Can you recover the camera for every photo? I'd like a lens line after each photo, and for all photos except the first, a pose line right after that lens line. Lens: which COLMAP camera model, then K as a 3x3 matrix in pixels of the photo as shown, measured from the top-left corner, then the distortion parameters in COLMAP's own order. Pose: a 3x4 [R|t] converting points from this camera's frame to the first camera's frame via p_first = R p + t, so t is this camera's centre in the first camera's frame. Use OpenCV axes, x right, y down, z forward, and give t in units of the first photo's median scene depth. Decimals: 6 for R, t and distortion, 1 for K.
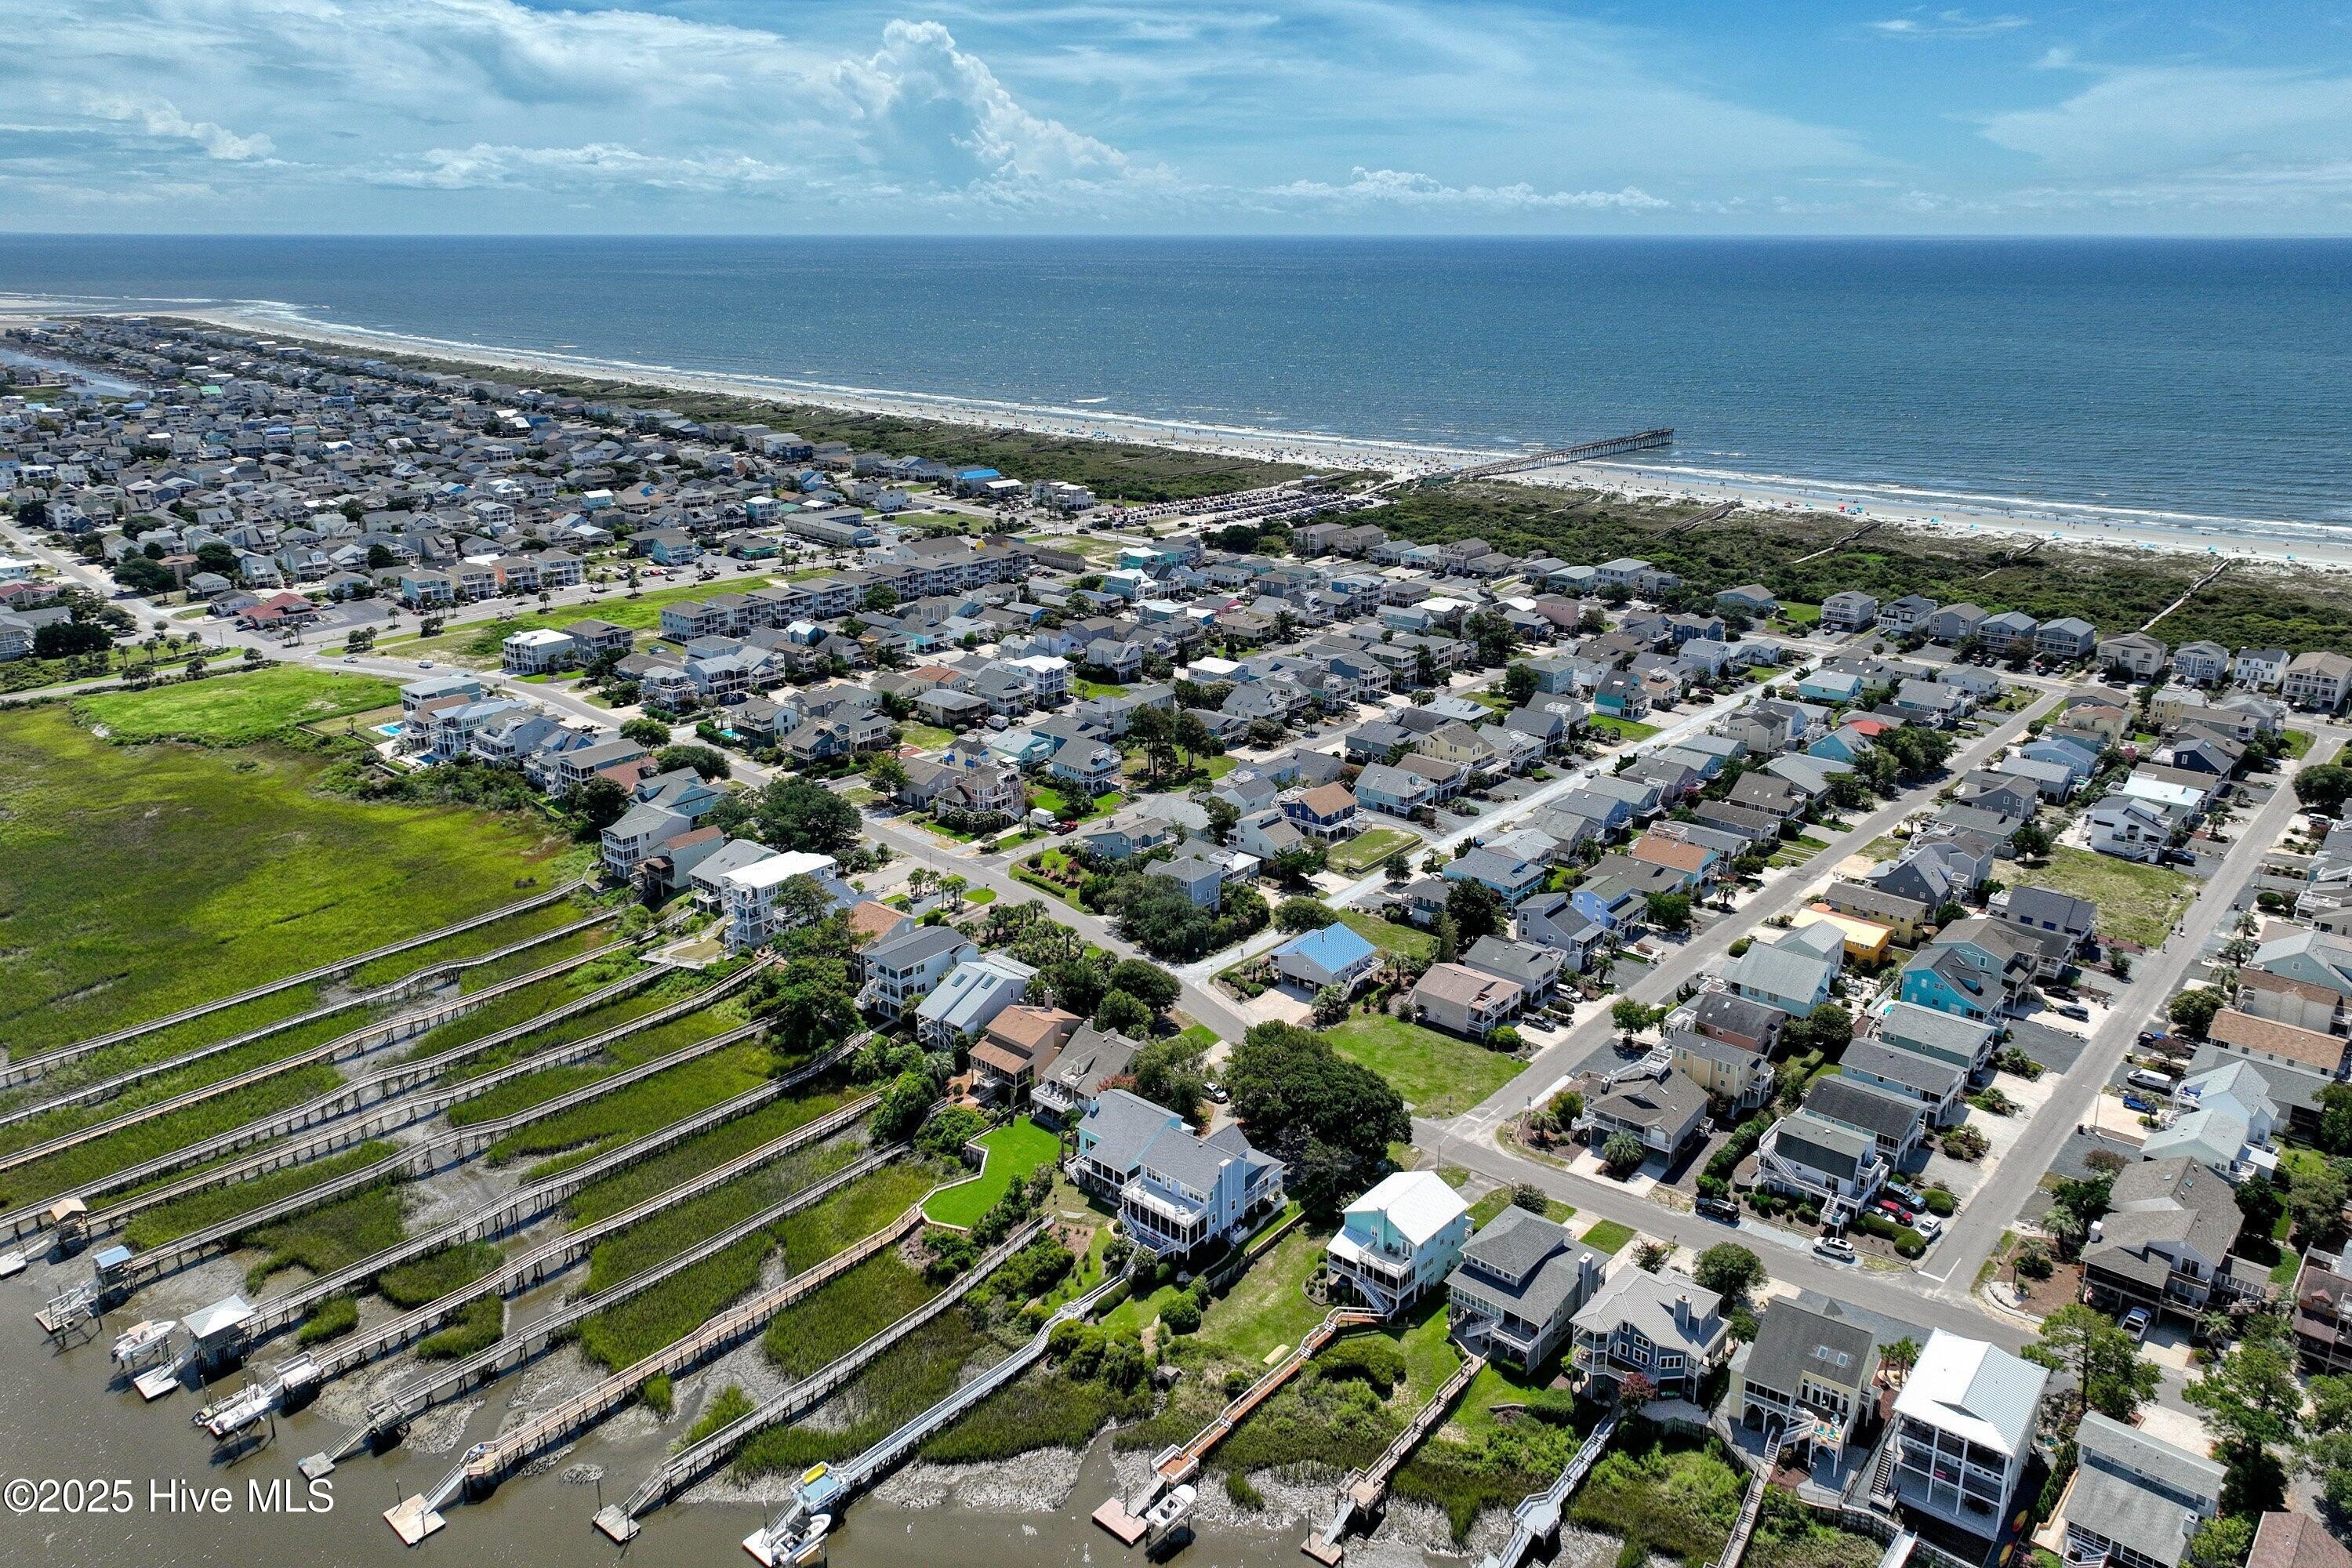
lens RADIAL K [[1663.2, 0, 1192.7], [0, 1663.2, 788.8], [0, 0, 1]] dist [0.004398, 0.010186]
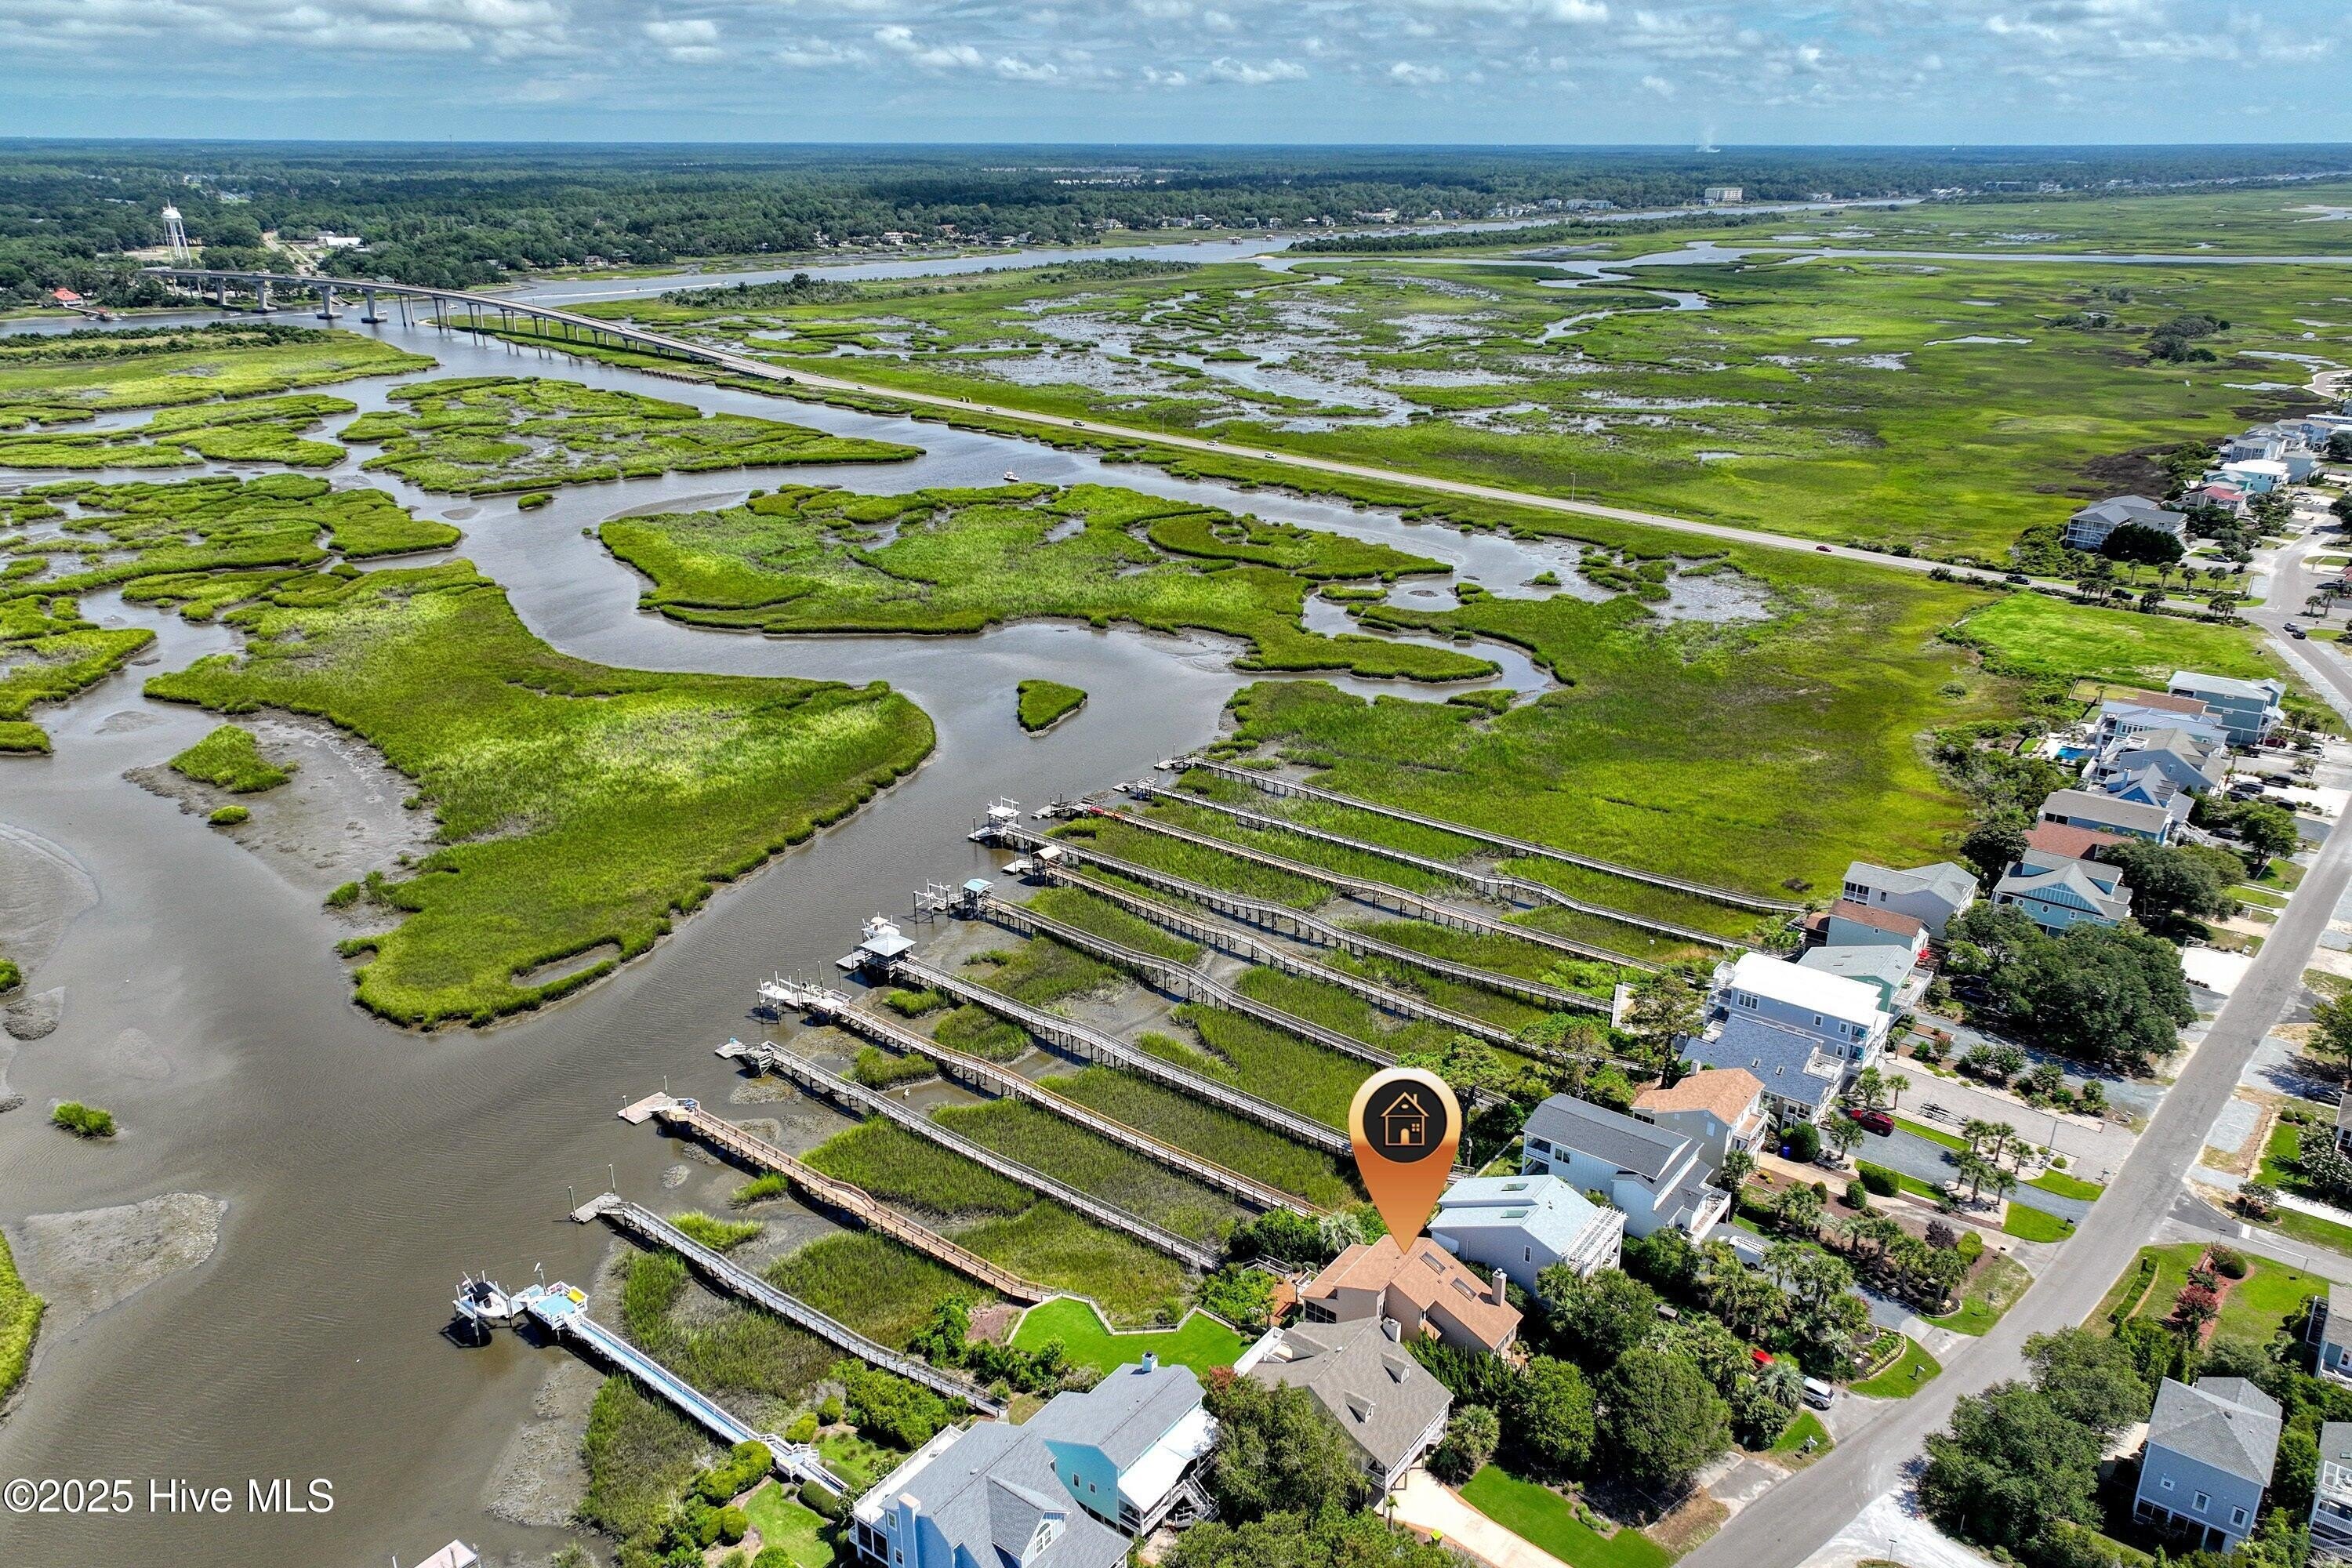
lens RADIAL K [[1668.1, 0, 1169.2], [0, 1668.1, 787.8], [0, 0, 1]] dist [0.002739, 0.003951]
pose [[0.059036, 0.361861, -0.930361, 0.271059], [-0.320825, 0.889421, 0.325579, -0.129631], [0.945297, 0.279262, 0.168602, 0.489227]]
